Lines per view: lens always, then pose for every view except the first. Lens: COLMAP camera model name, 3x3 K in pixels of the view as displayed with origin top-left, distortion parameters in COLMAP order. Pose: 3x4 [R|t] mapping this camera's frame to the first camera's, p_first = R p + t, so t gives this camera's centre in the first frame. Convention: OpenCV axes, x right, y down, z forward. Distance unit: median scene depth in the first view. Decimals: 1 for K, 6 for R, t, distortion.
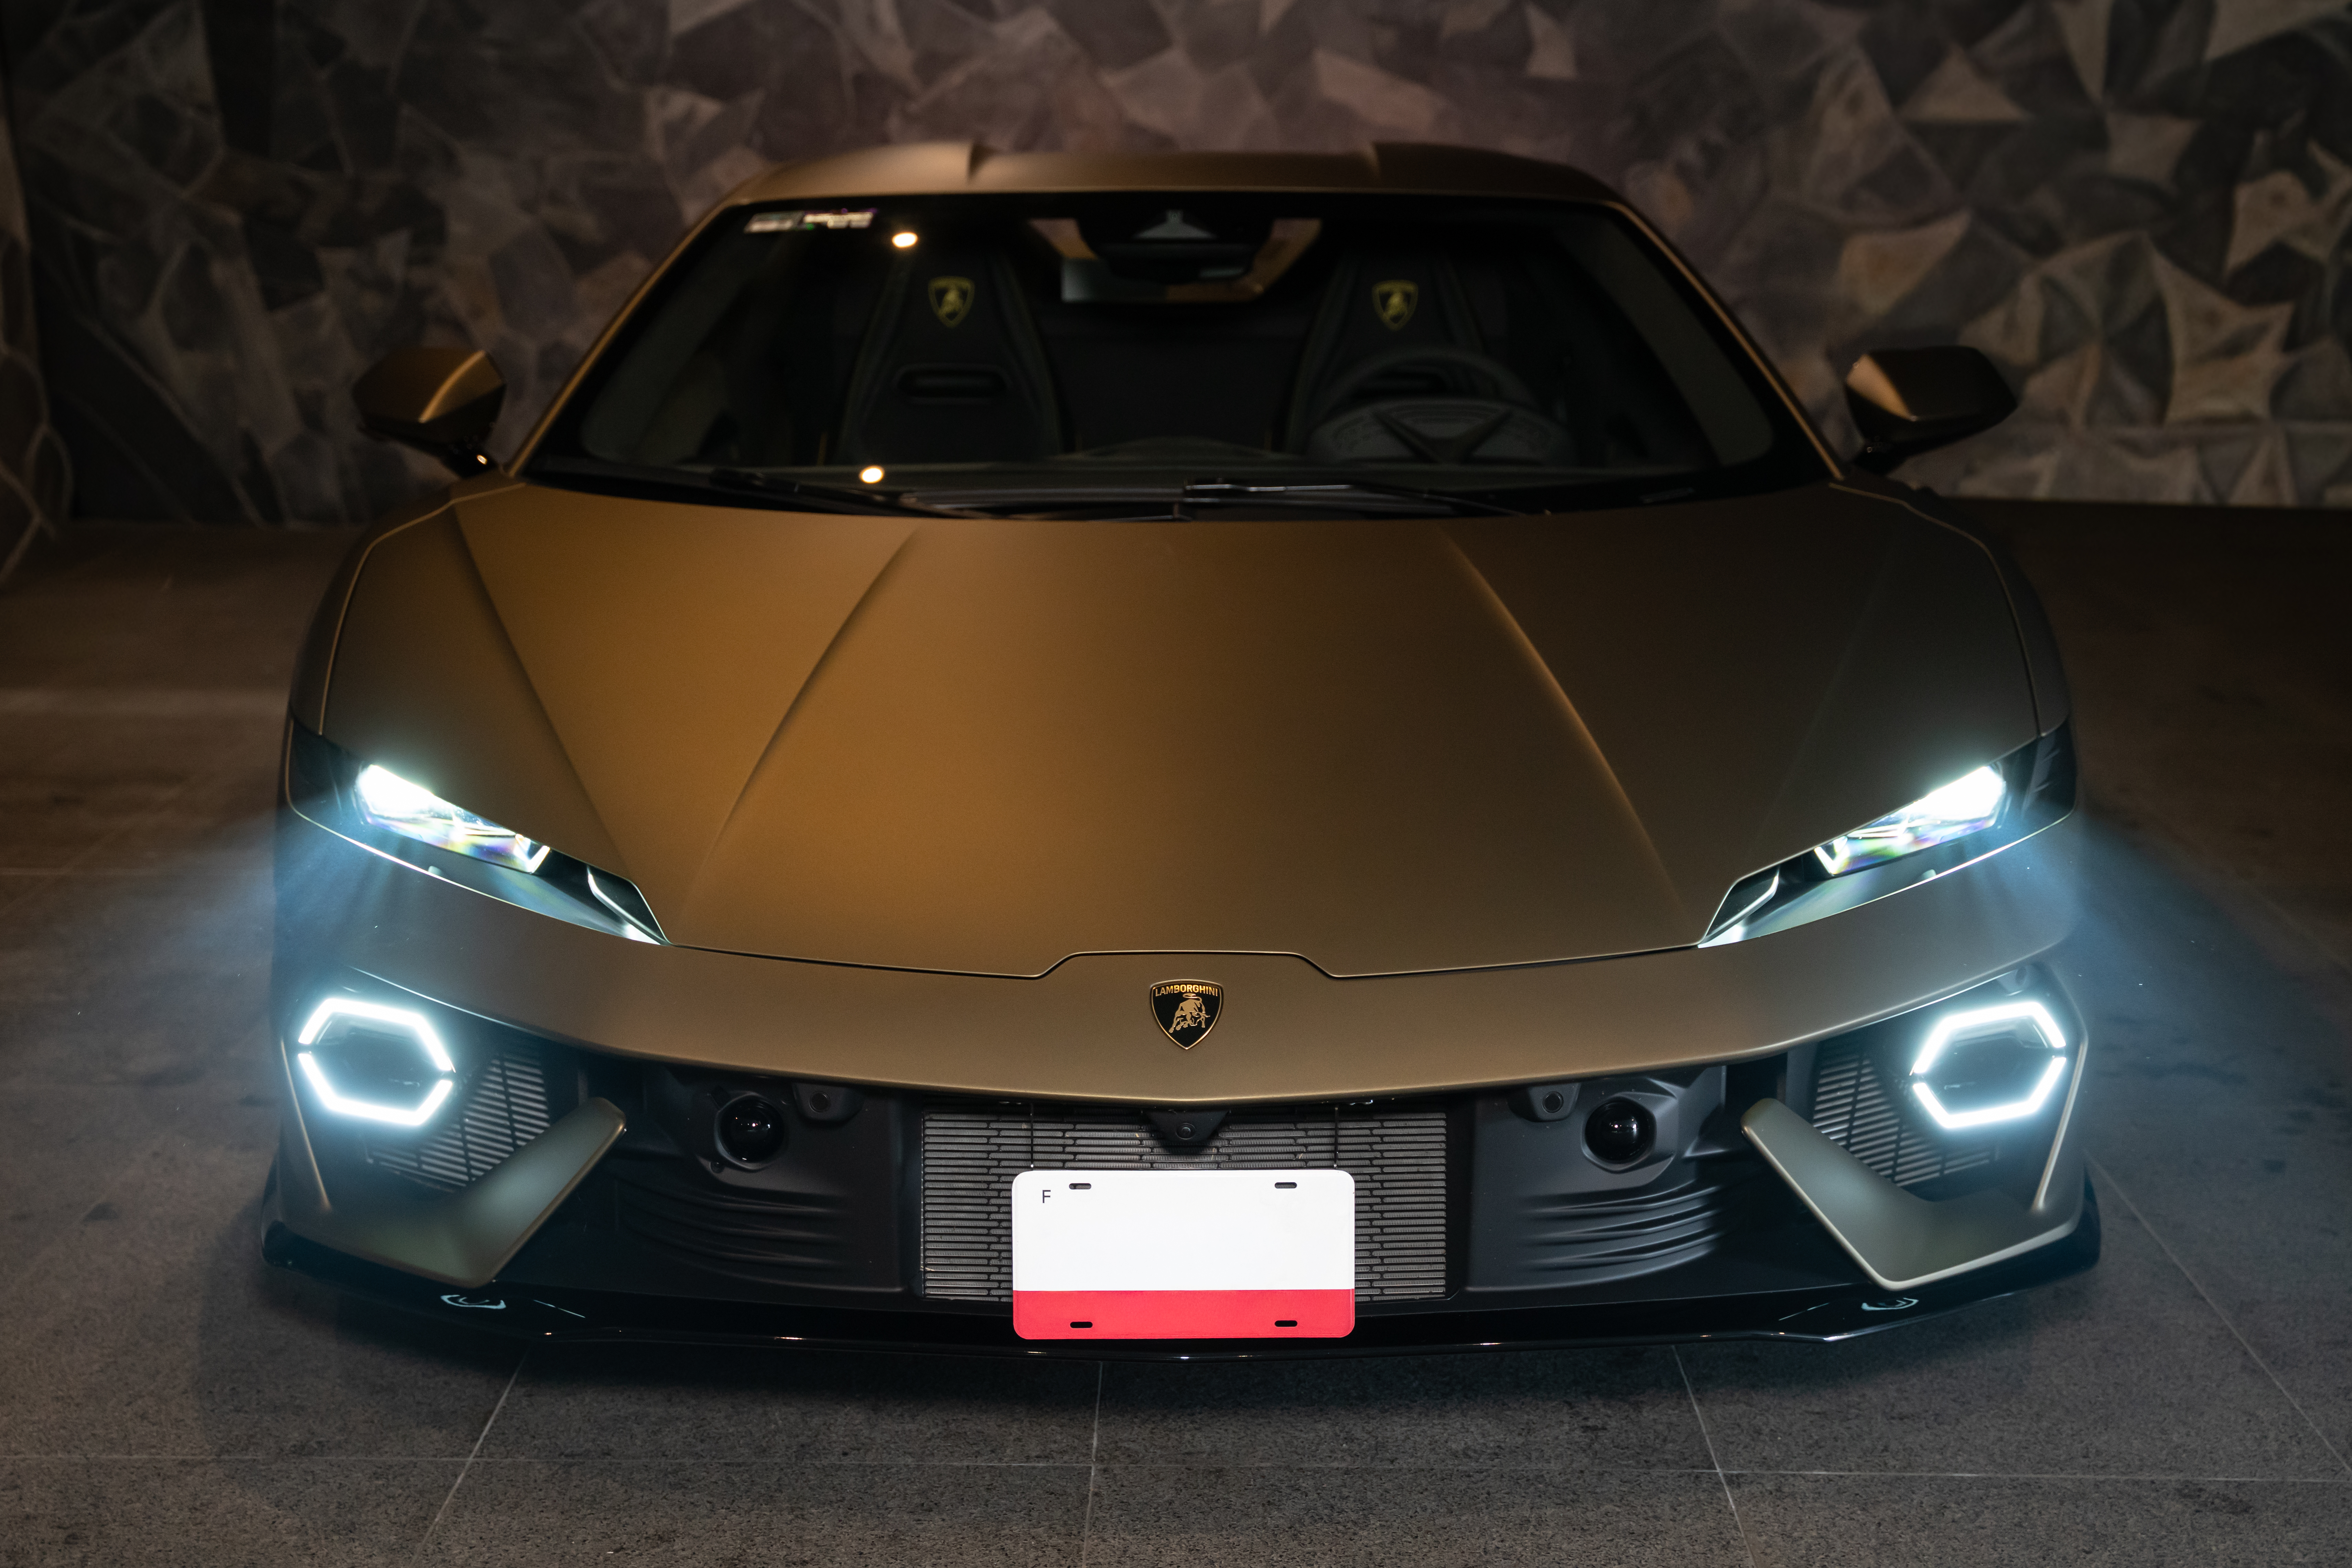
lens RADIAL K [[2883.0, 0, 1152.5], [0, 2883.0, 785.3], [0, 0, 1]] dist [0.025170, 0.000000]
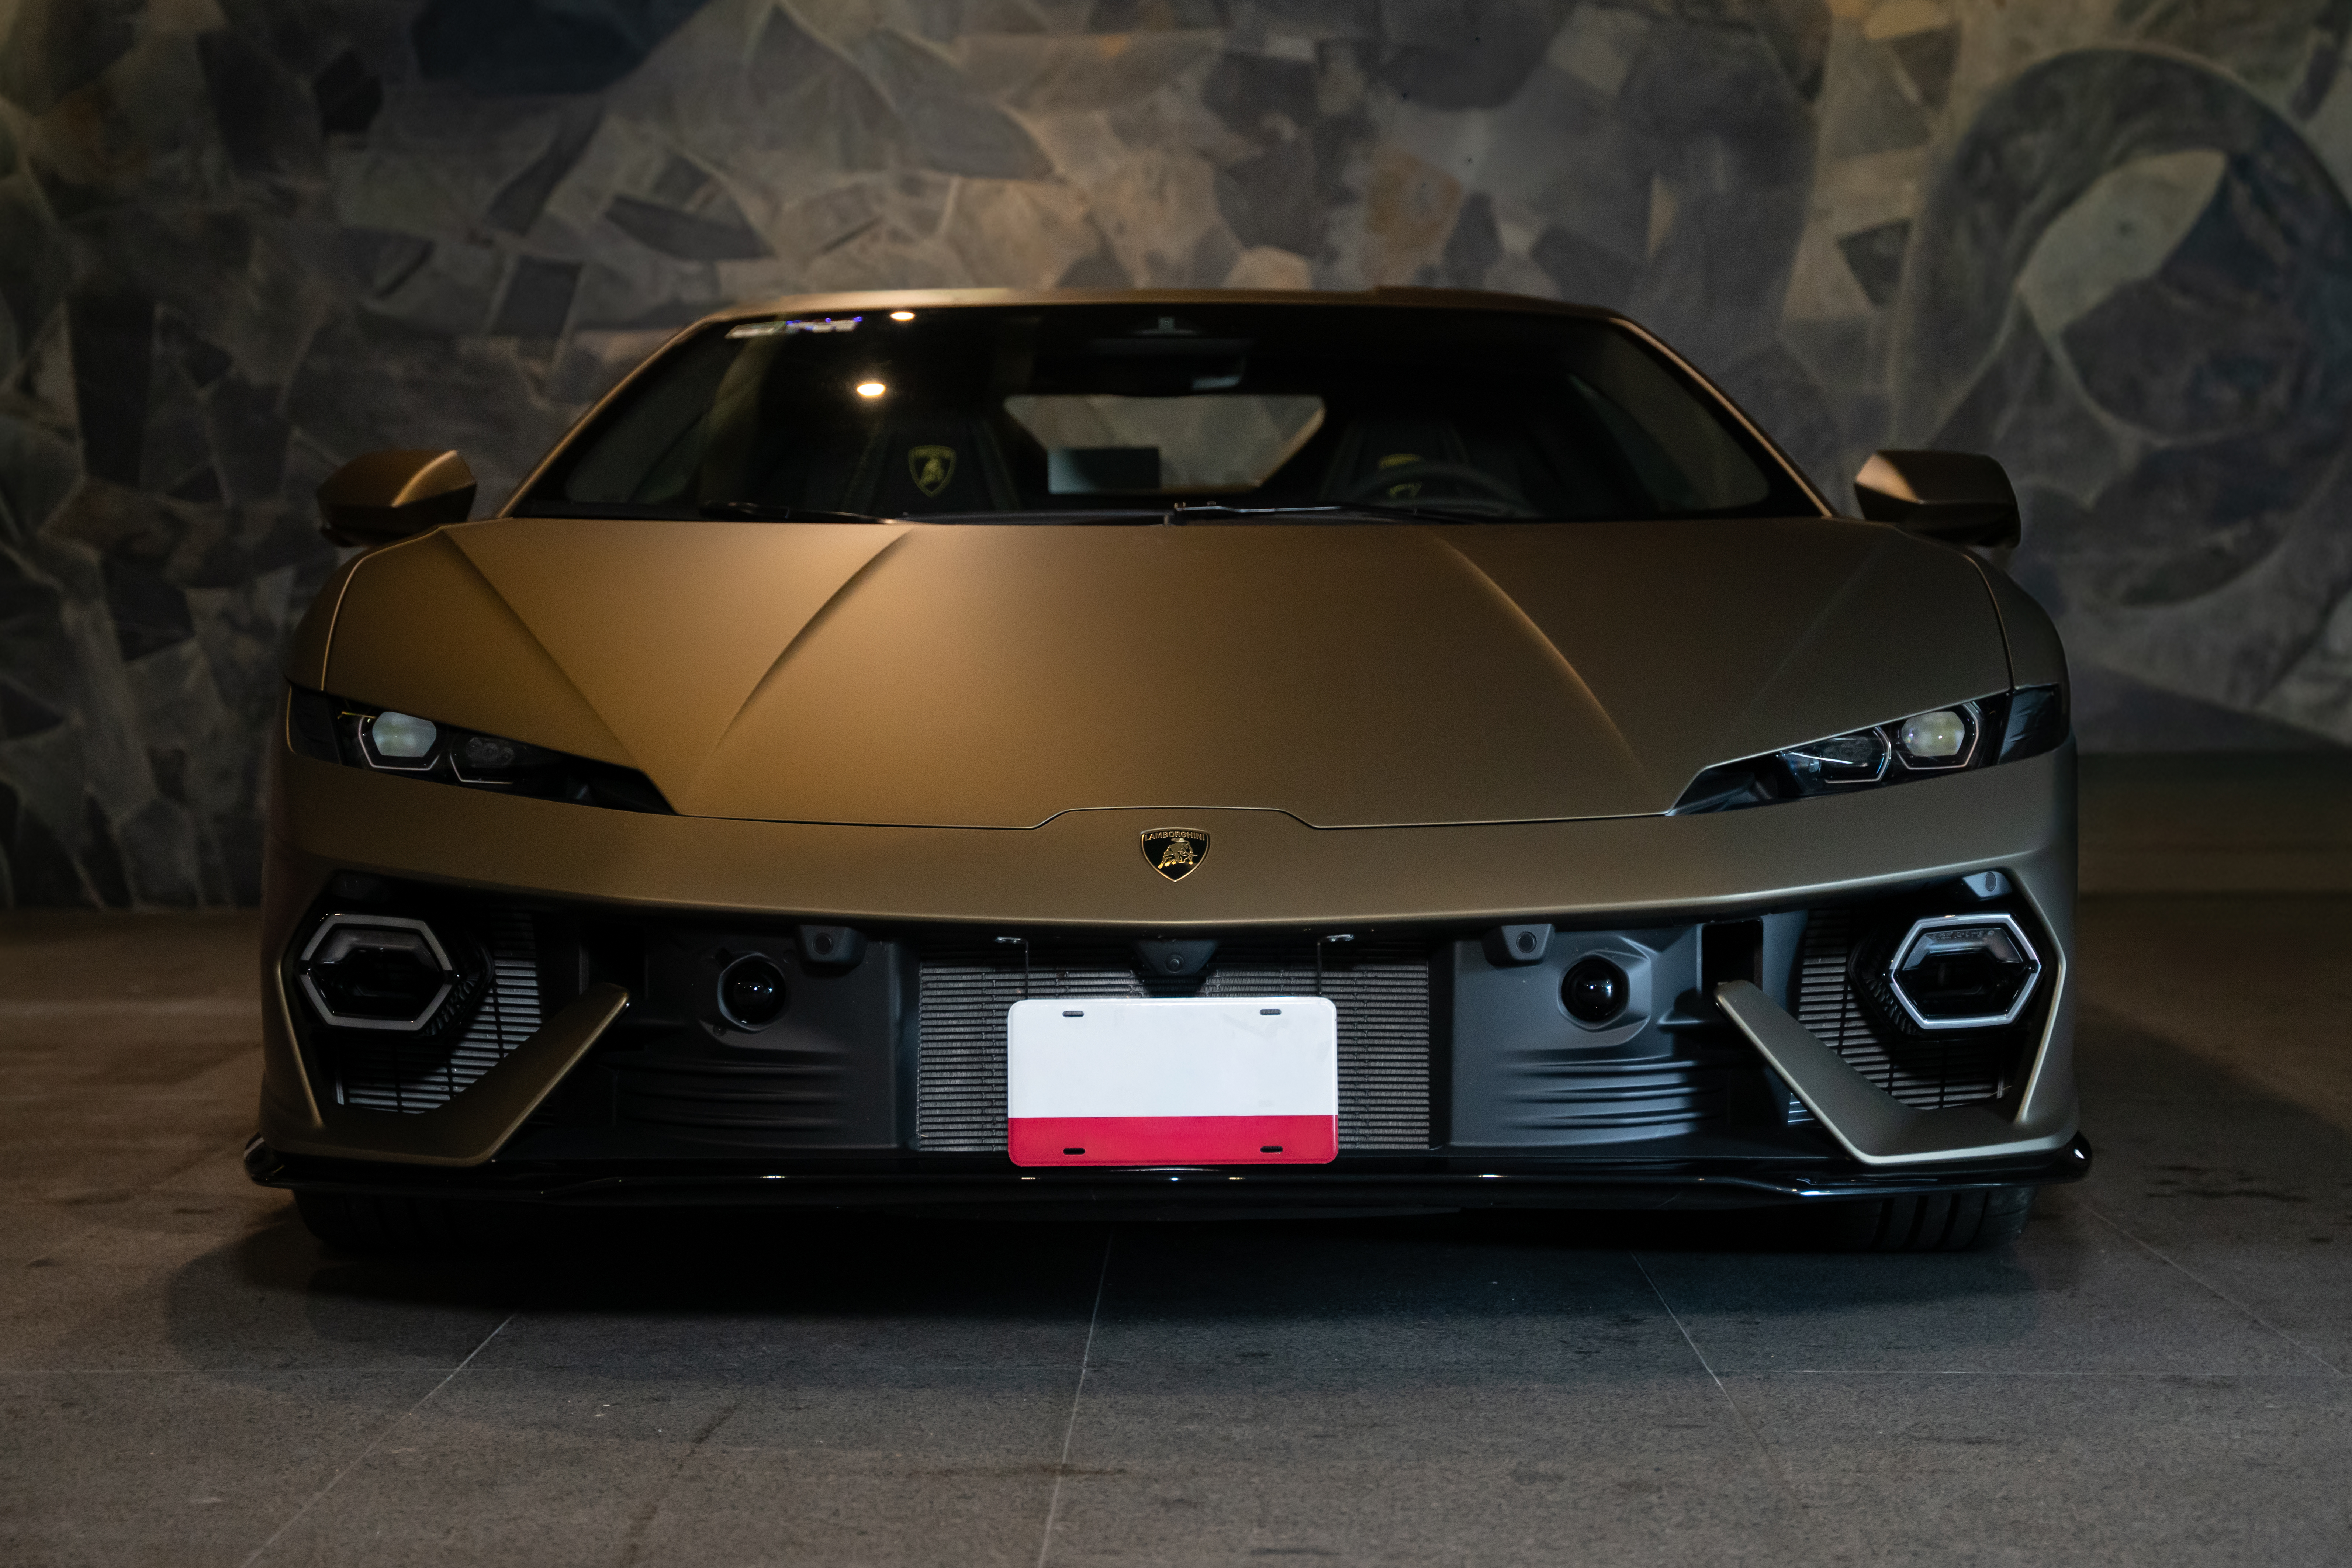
lens RADIAL K [[3629.7, 0, 1192.0], [0, 3629.7, 783.2], [0, 0, 1]] dist [0.047378, 0.000000]
pose [[0.999929, -0.001132, 0.011877, 0.002160], [0.003232, 0.983964, -0.178337, 0.272114], [-0.011485, 0.178363, 0.983898, -0.285480]]
